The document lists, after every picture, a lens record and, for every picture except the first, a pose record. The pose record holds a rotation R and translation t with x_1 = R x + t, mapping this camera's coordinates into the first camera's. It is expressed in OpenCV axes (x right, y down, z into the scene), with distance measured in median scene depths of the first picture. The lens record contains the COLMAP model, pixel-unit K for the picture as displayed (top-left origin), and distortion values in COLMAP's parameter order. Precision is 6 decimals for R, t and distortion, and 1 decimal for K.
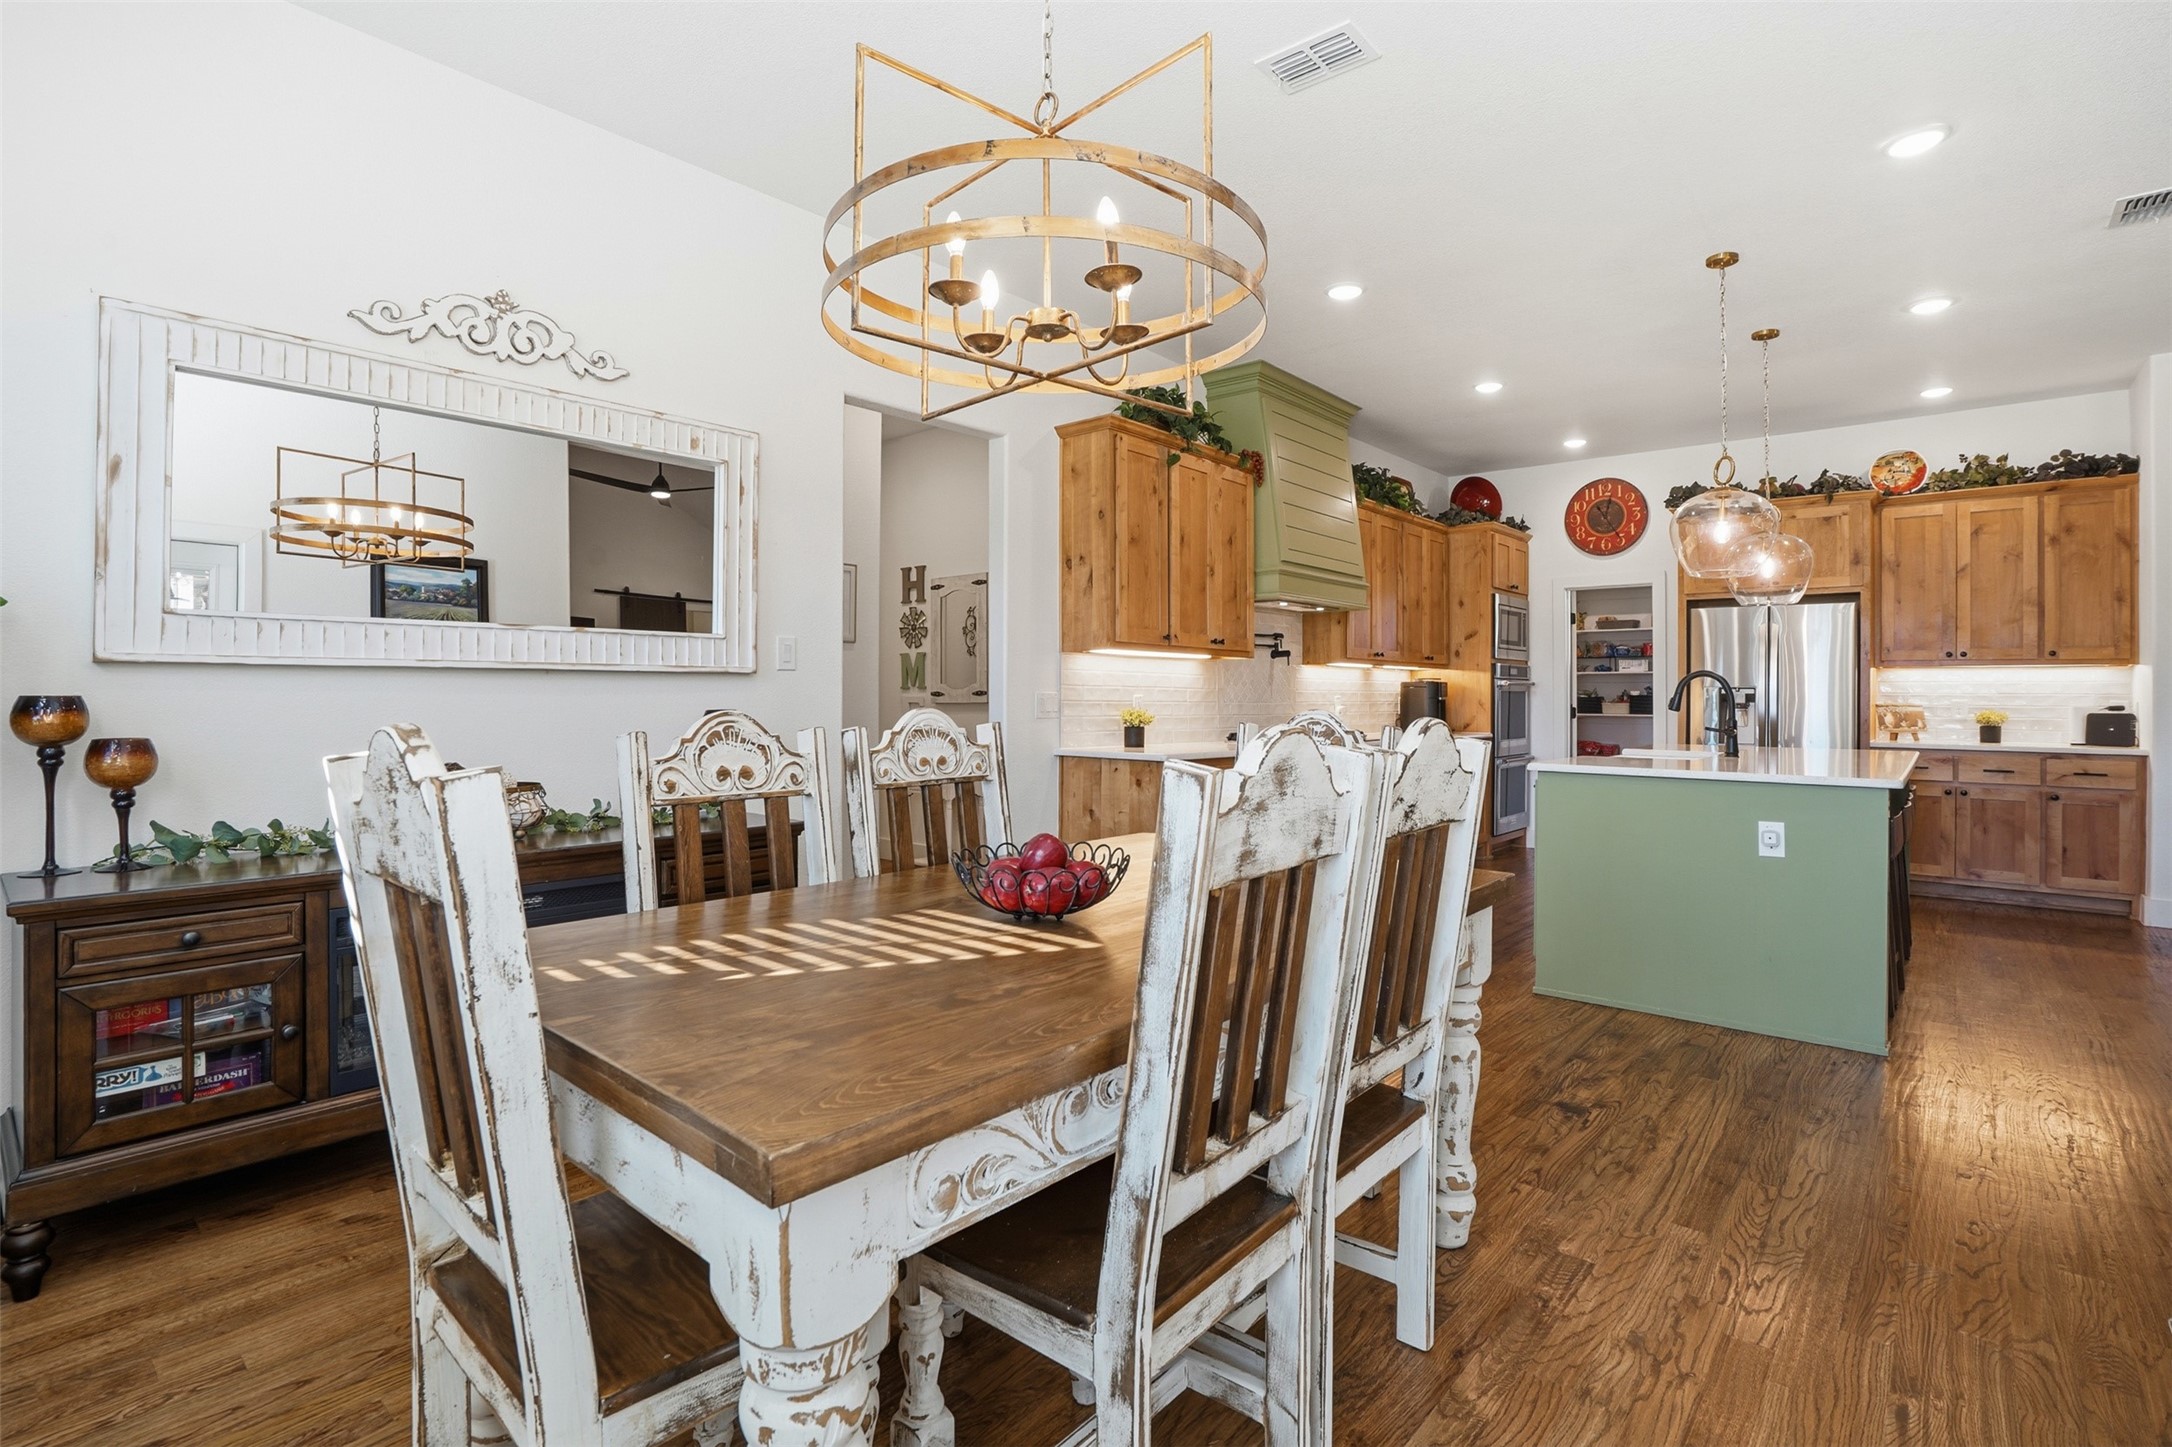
lens RADIAL K [[1025.2, 0, 1083.7], [0, 1025.2, 695.1], [0, 0, 1]] dist [-0.024206, 0.001190]
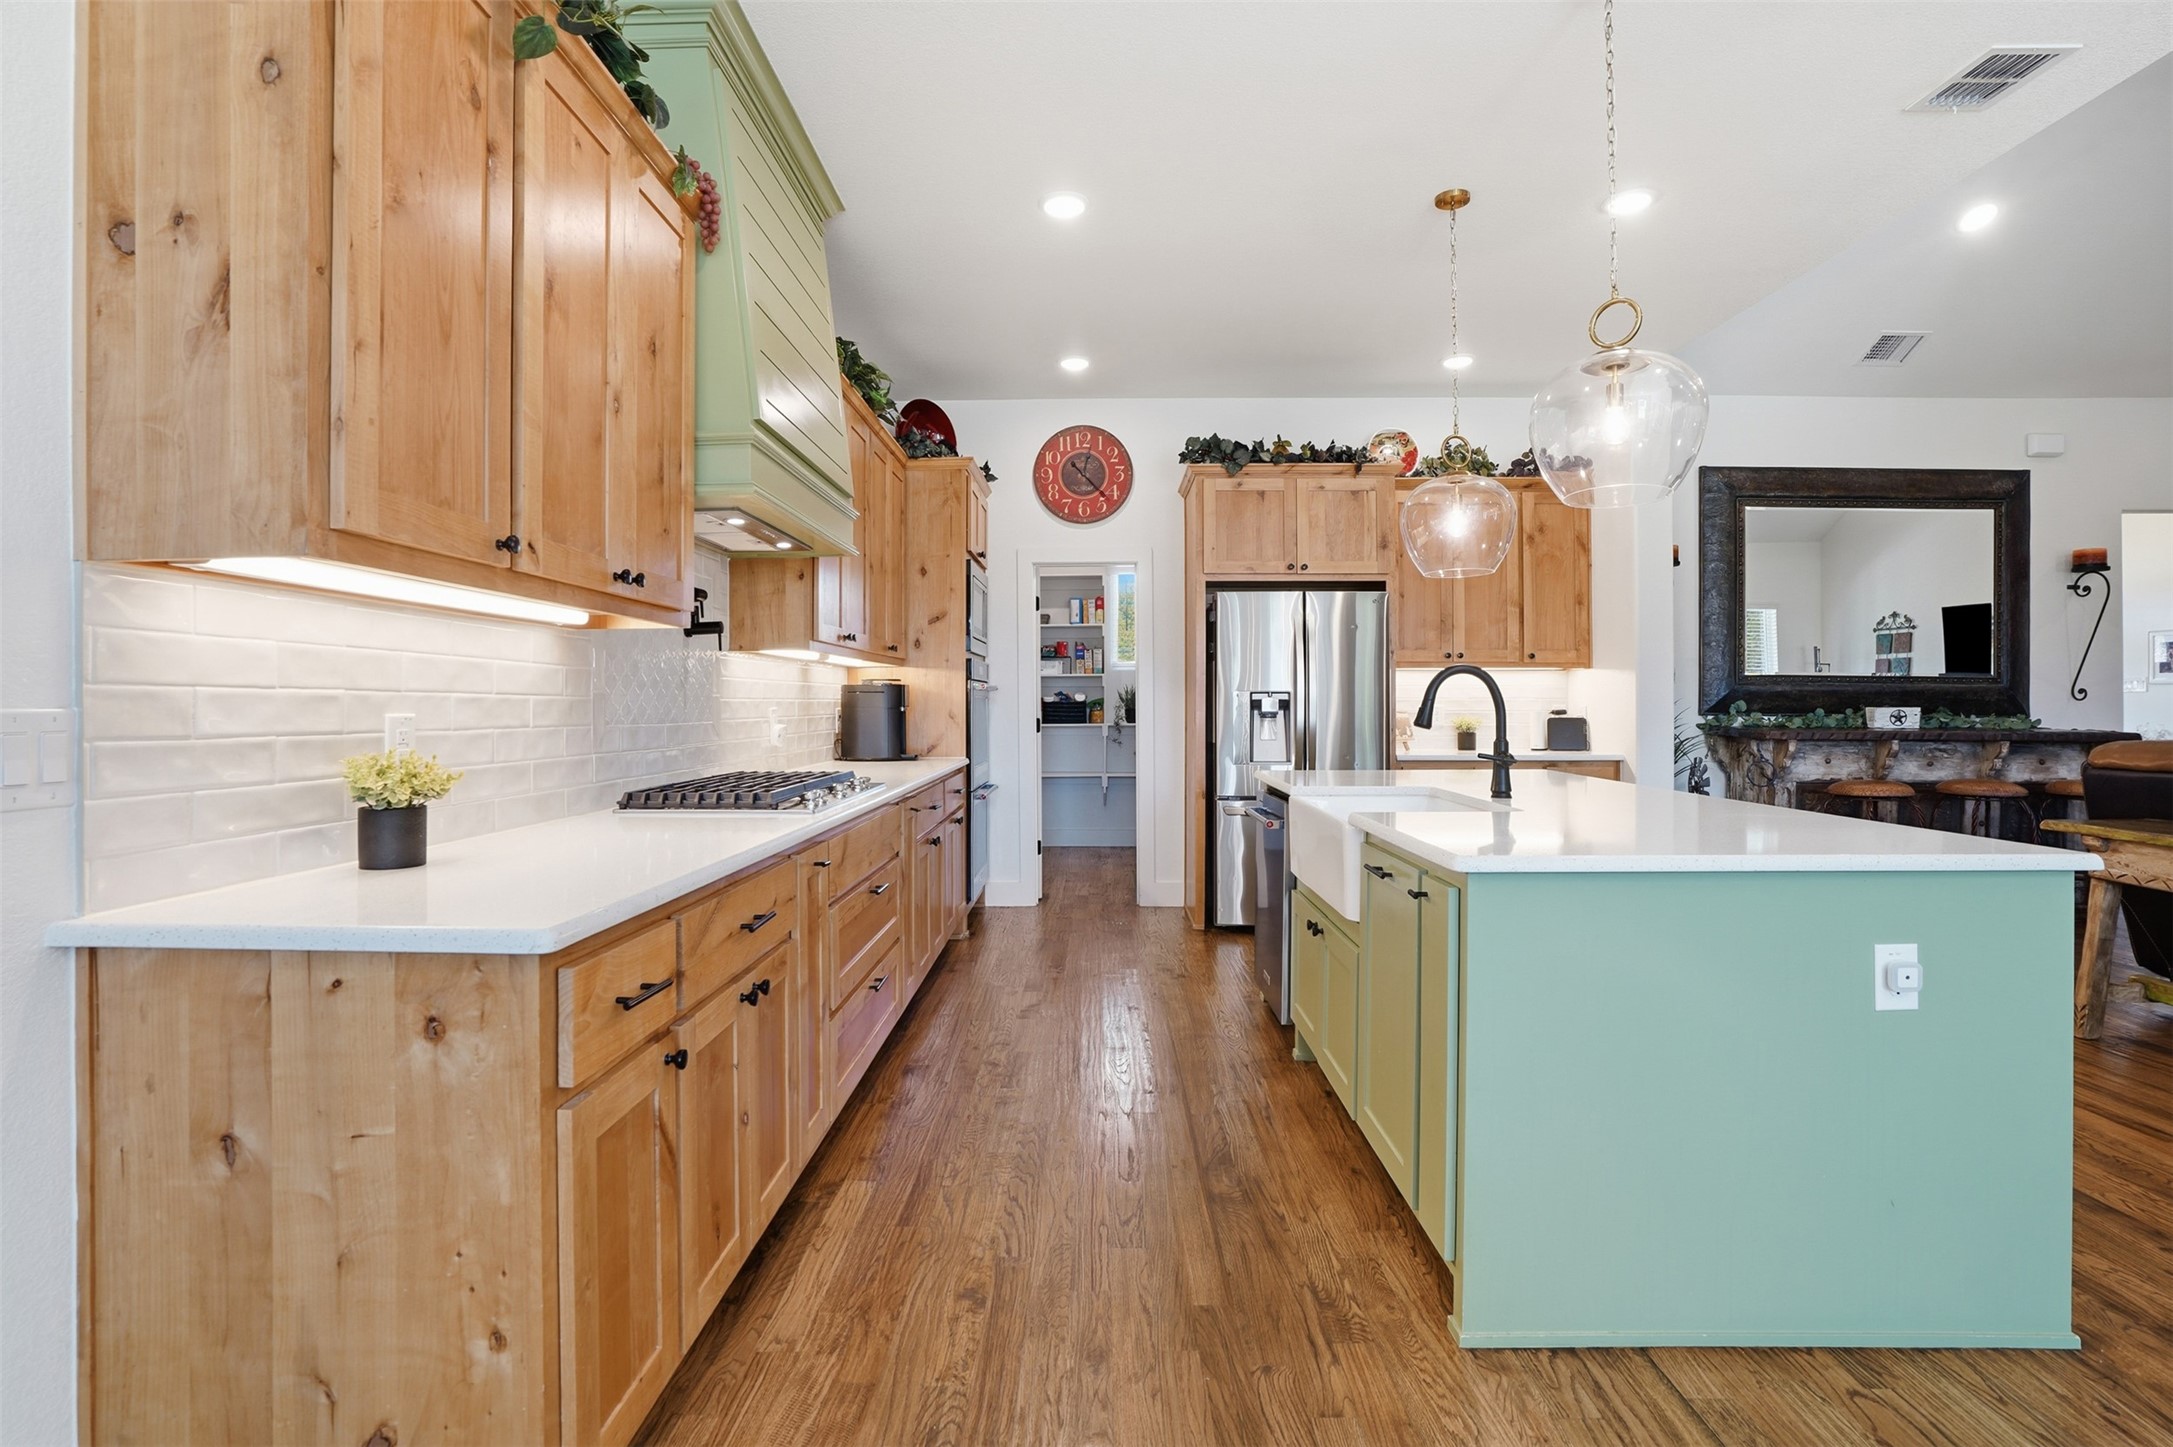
lens RADIAL K [[1025.7, 0, 1084.2], [0, 1025.7, 695.1], [0, 0, 1]] dist [-0.024206, 0.001190]
pose [[0.767161, -0.002670, 0.641449, 0.009046], [0.006042, 0.999977, -0.003065, -0.003879], [-0.641426, 0.006227, 0.767160, 0.524619]]
